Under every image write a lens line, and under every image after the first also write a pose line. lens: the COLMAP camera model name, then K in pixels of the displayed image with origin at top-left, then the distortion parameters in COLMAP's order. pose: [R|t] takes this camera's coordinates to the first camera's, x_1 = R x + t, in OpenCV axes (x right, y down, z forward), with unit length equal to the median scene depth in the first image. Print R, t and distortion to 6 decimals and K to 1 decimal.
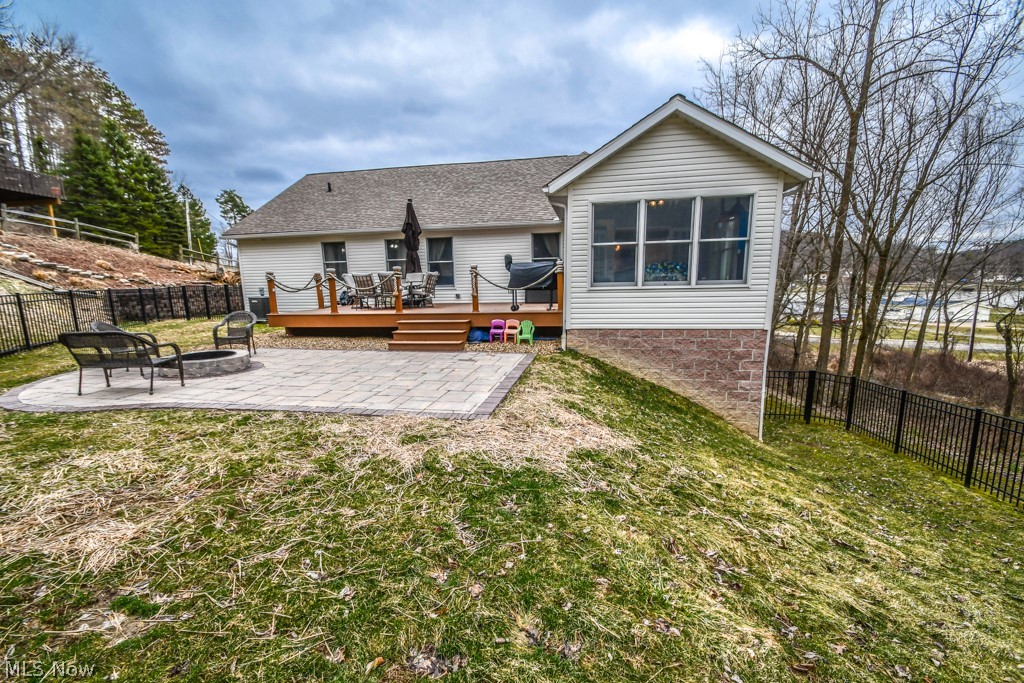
lens RADIAL K [[449.7, 0, 510.1], [0, 449.7, 363.5], [0, 0, 1]] dist [0.001080, -0.008398]
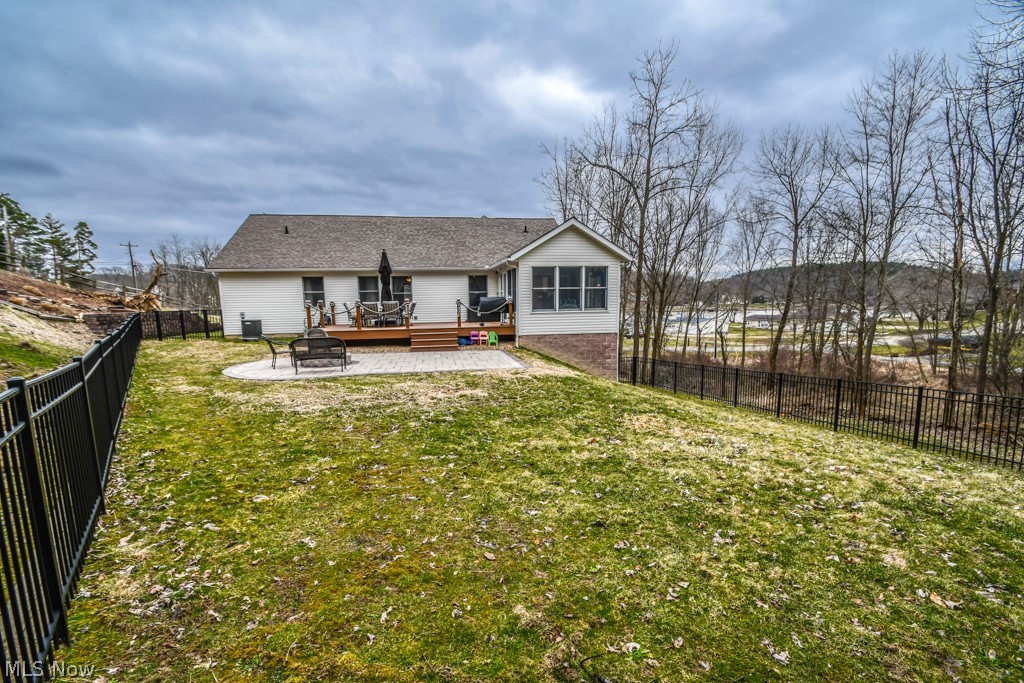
lens RADIAL K [[449.7, 0, 510.1], [0, 449.7, 363.5], [0, 0, 1]] dist [0.001080, -0.008398]
pose [[0.934750, -0.044064, 0.352562, -0.342511], [0.060710, 0.997496, -0.036291, 0.060885], [-0.350080, 0.055327, 0.935085, -0.404595]]
